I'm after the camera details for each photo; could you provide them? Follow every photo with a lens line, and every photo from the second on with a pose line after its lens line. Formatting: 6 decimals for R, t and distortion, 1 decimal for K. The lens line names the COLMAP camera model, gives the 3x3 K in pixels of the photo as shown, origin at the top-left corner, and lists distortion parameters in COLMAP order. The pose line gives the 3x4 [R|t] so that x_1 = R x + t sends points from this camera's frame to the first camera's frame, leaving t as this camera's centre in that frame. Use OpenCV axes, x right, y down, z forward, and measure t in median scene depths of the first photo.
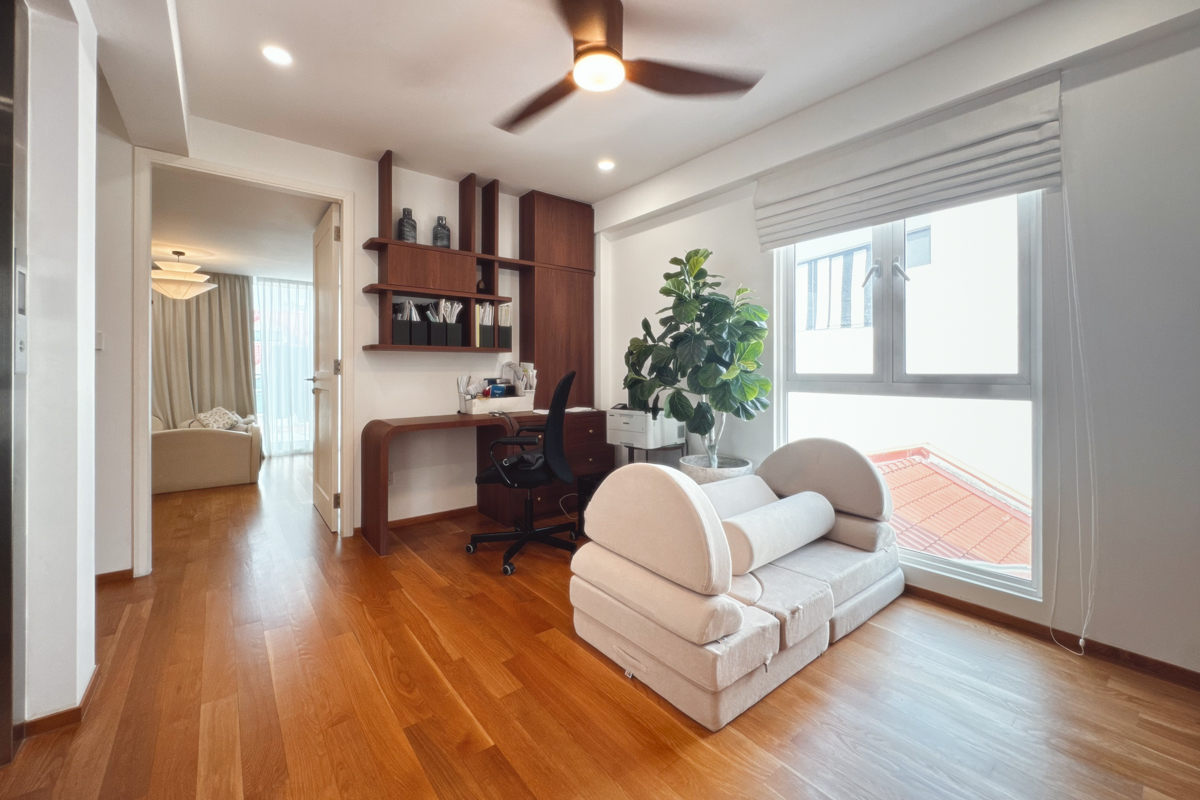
lens RADIAL K [[485.8, 0, 599.1], [0, 485.8, 374.6], [0, 0, 1]] dist [-0.007398, -0.000299]
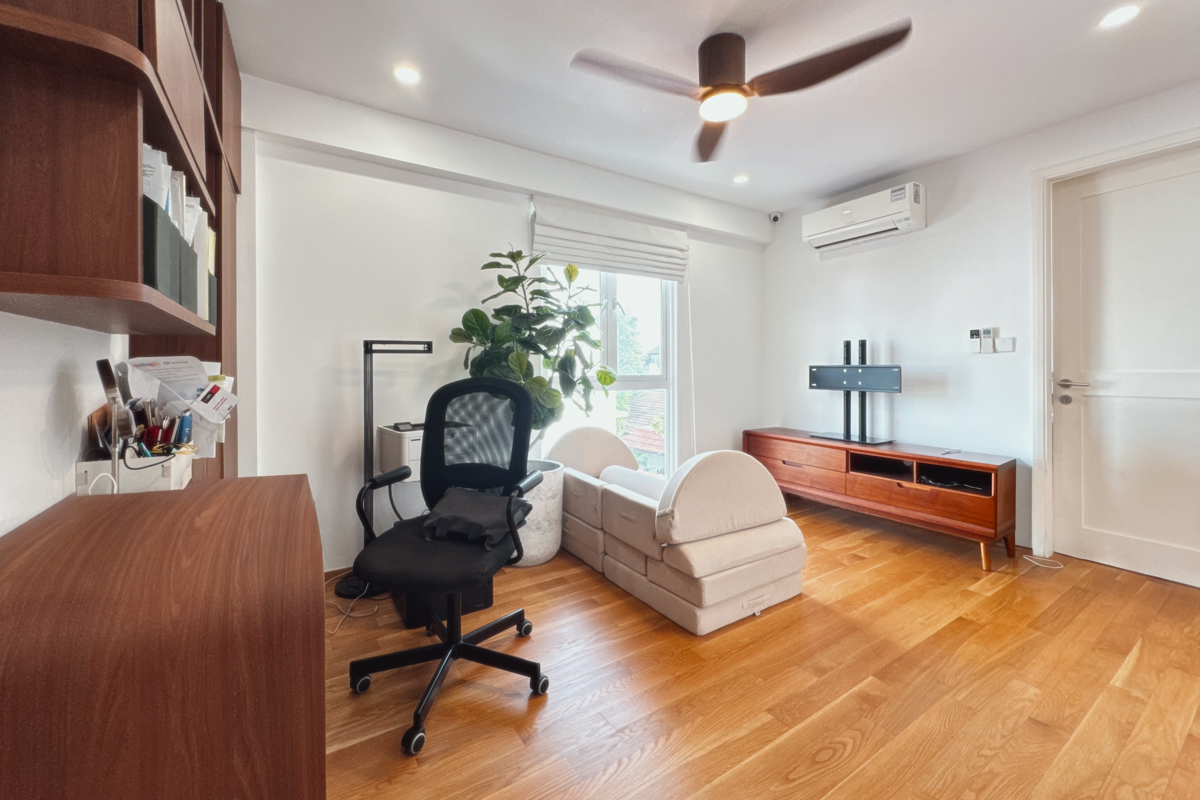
lens RADIAL K [[485.8, 0, 595.0], [0, 485.8, 373.0], [0, 0, 1]] dist [-0.007398, -0.000299]
pose [[0.084675, -0.007565, 0.996380, -1.003939], [0.008973, 0.999936, 0.006829, -0.022201], [-0.996368, 0.008362, 0.084737, 1.060616]]
